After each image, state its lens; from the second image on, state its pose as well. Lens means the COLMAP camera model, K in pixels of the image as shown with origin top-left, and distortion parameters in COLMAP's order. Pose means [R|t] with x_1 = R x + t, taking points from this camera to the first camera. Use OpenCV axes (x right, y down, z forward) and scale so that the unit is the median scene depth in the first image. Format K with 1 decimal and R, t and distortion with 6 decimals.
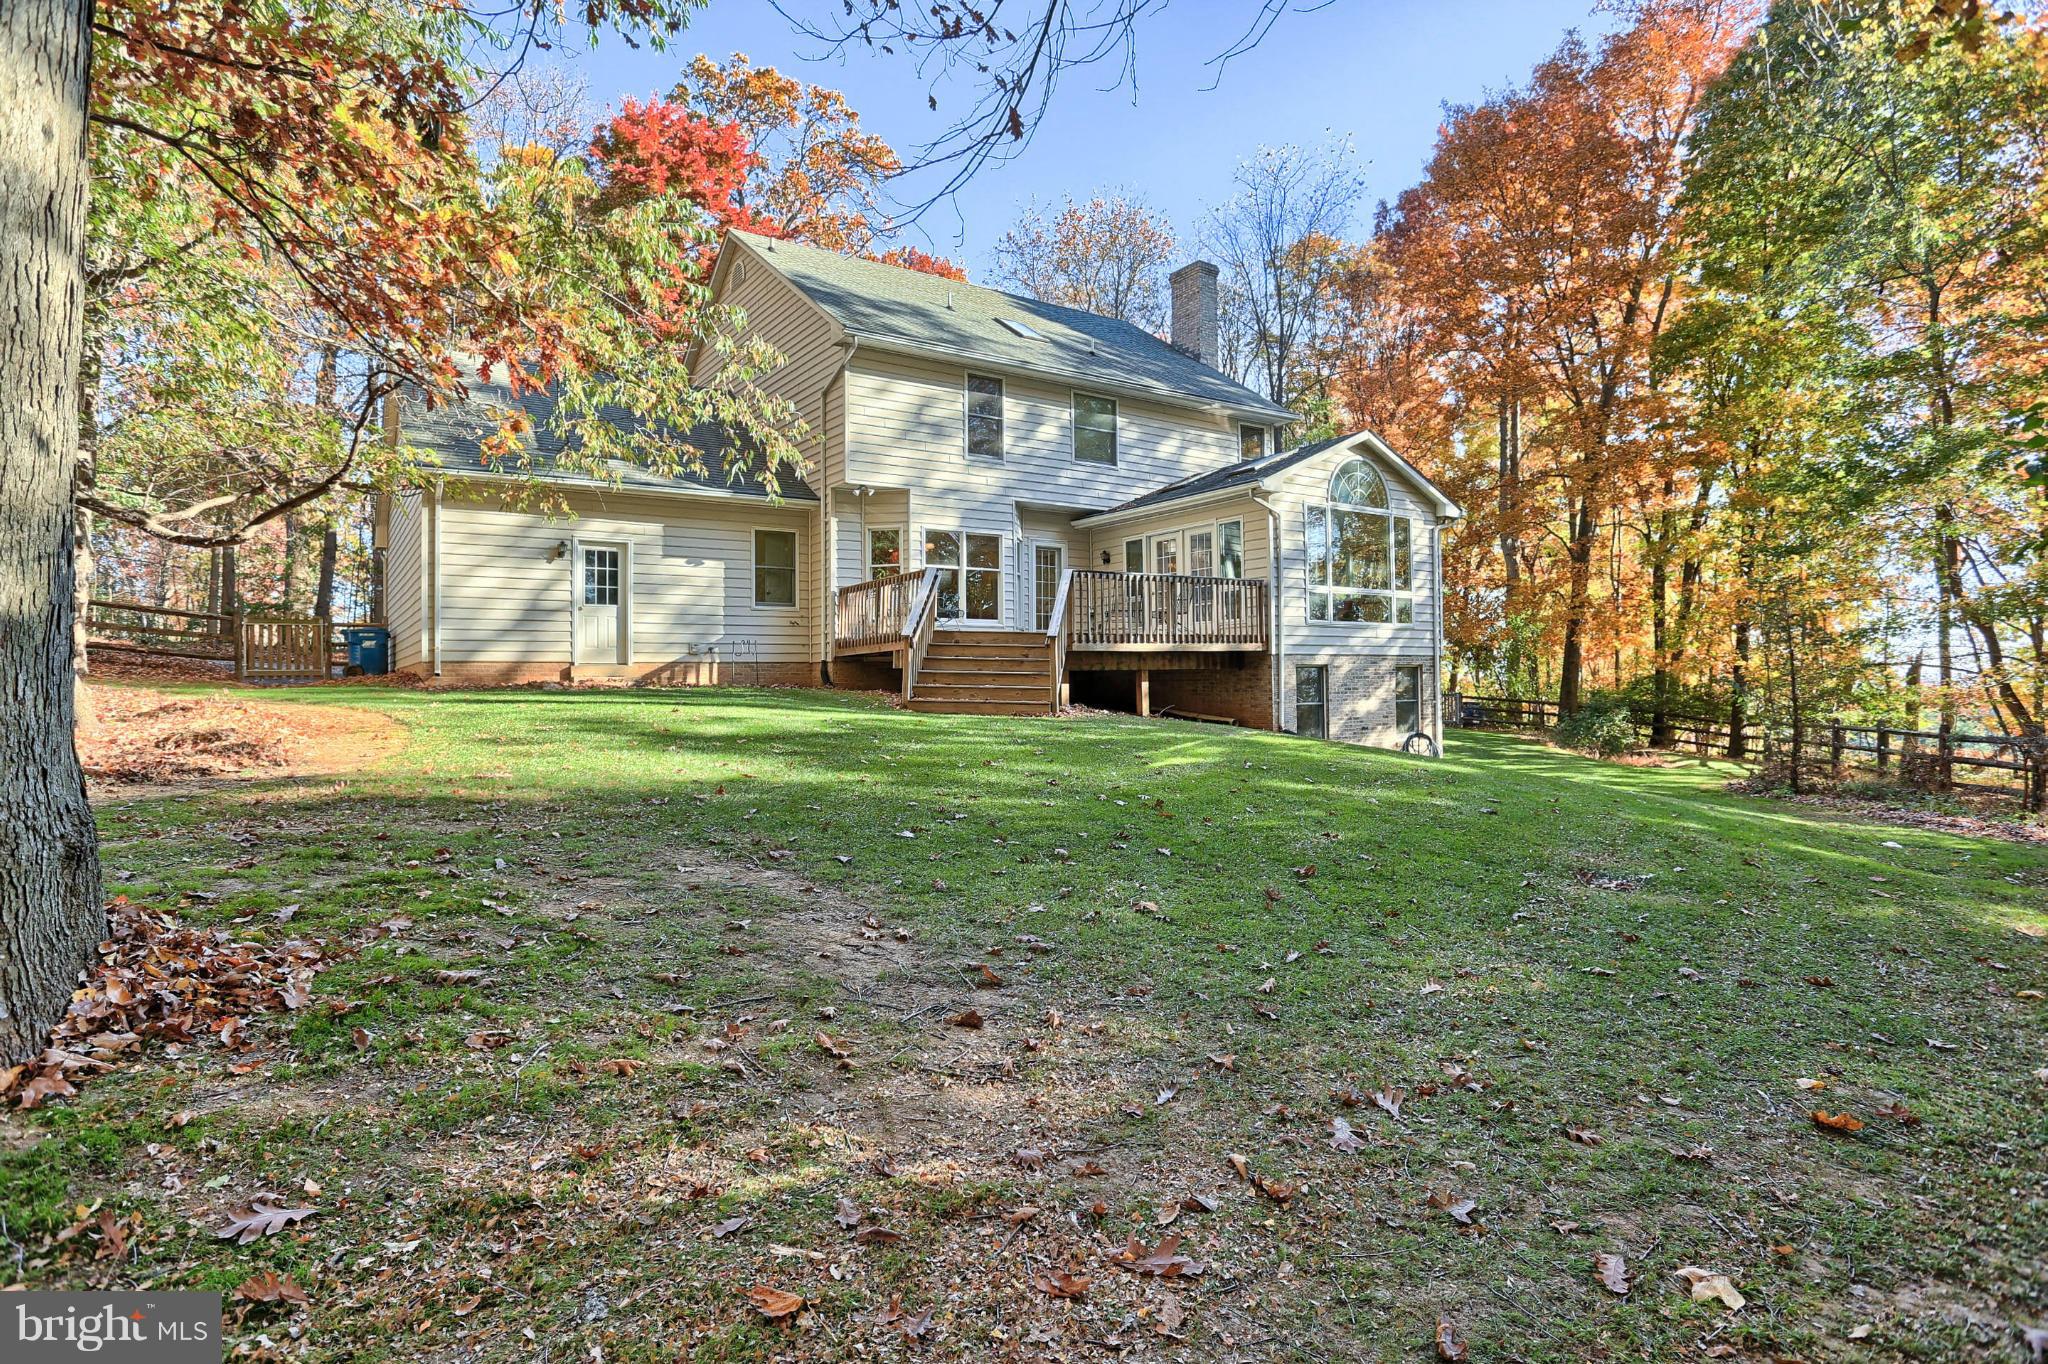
lens RADIAL K [[1009.5, 0, 1022.3], [0, 1009.5, 676.5], [0, 0, 1]] dist [-0.079909, 0.030376]
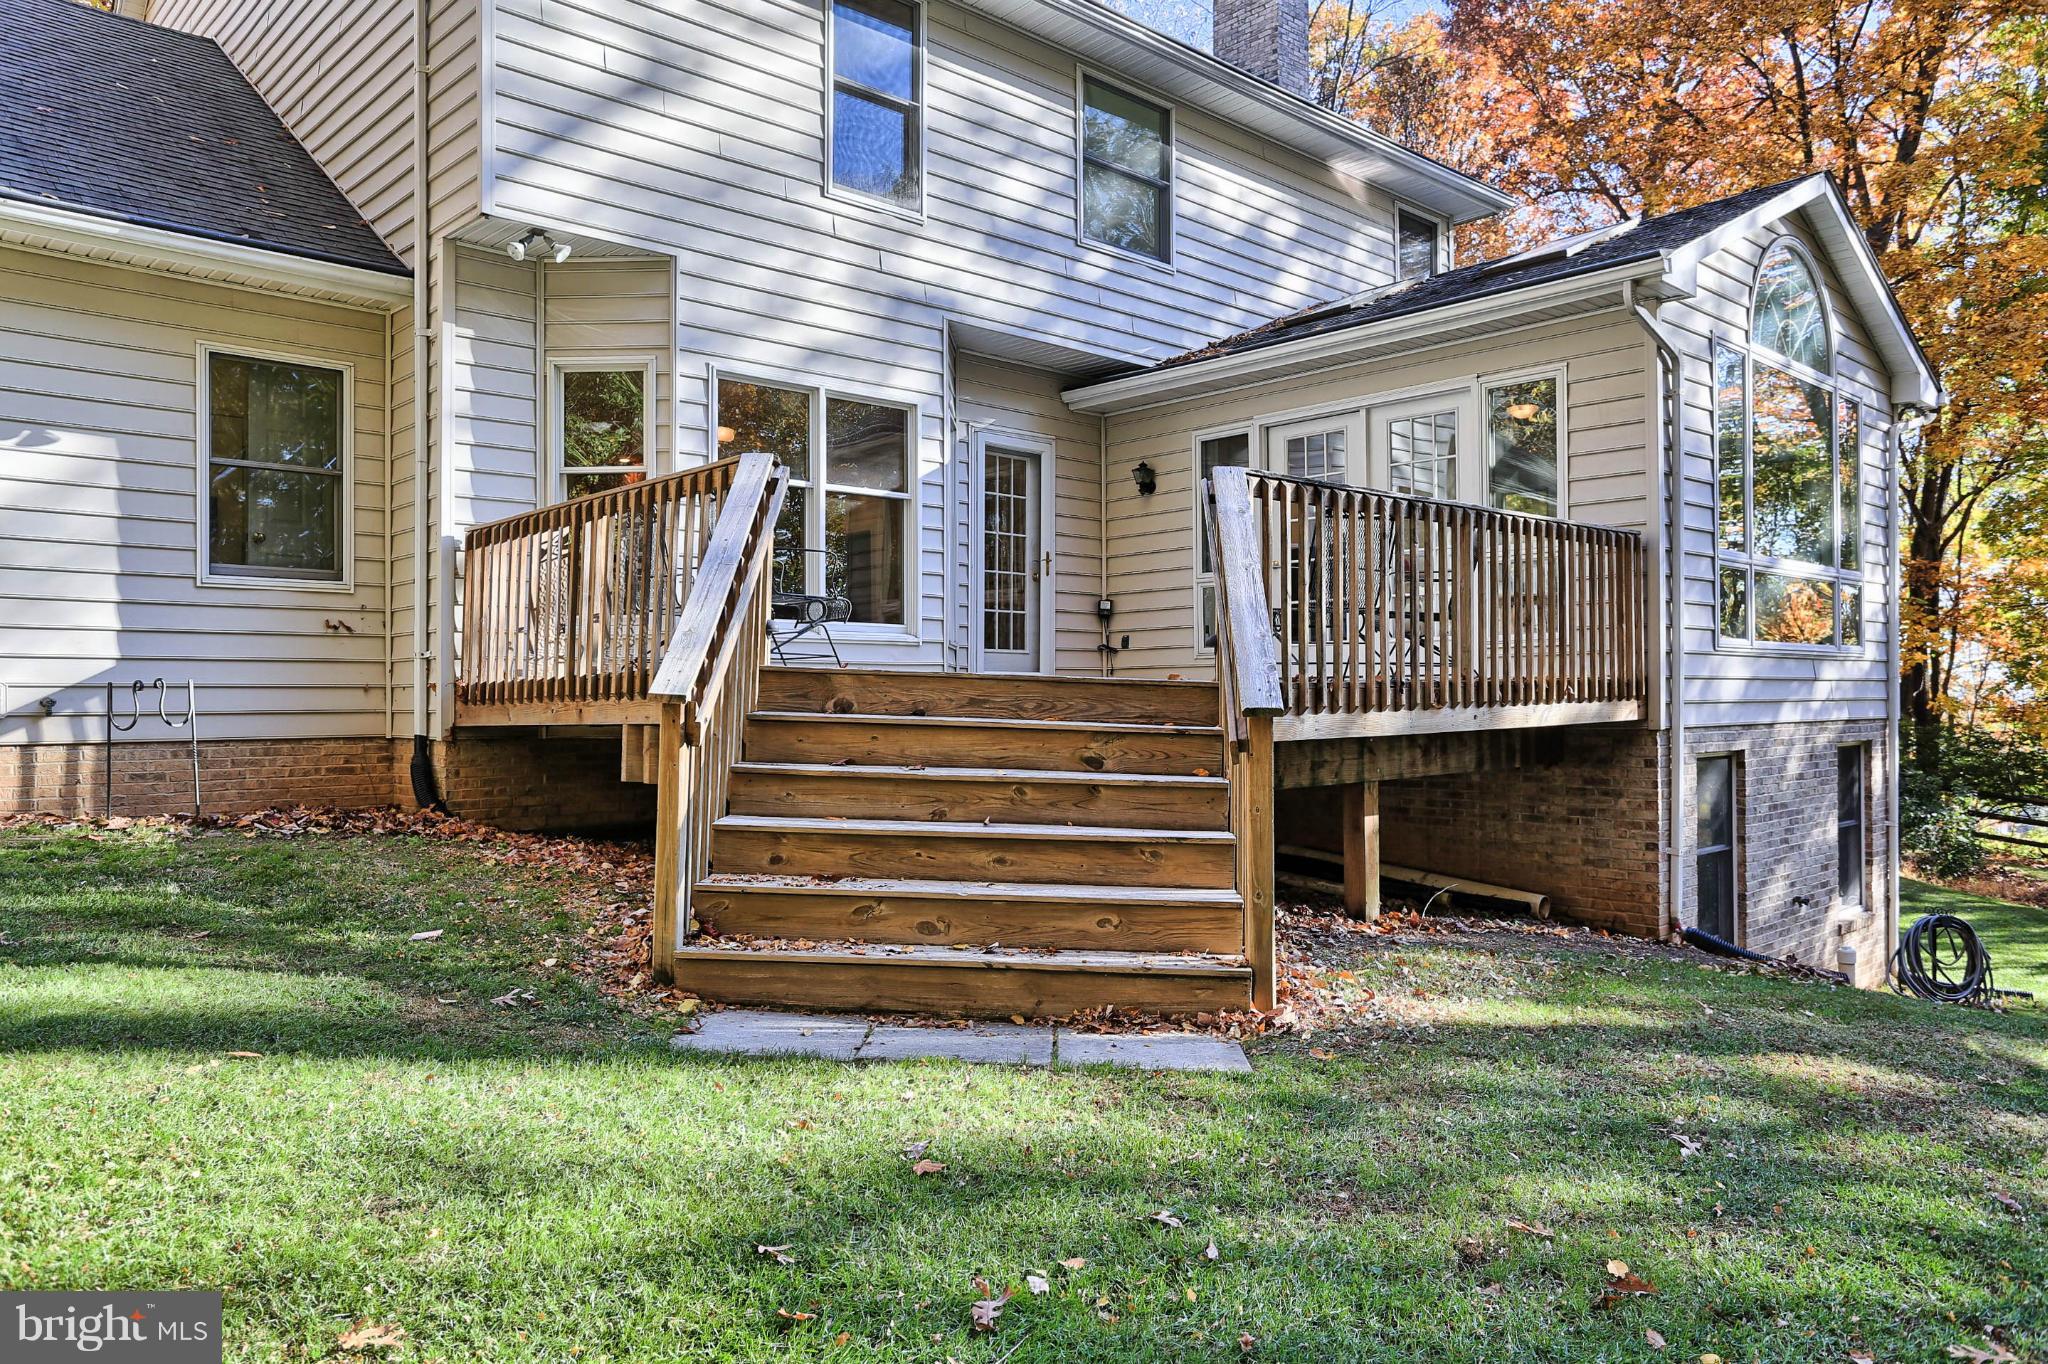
lens RADIAL K [[1448.8, 0, 1024.0], [0, 1448.8, 682.0], [0, 0, 1]] dist [-0.039649, -0.000838]
pose [[0.990161, 0.009269, 0.139623, -0.059675], [-0.008015, 0.999922, -0.009546, -0.031643], [-0.139701, 0.008333, 0.990159, 0.477044]]
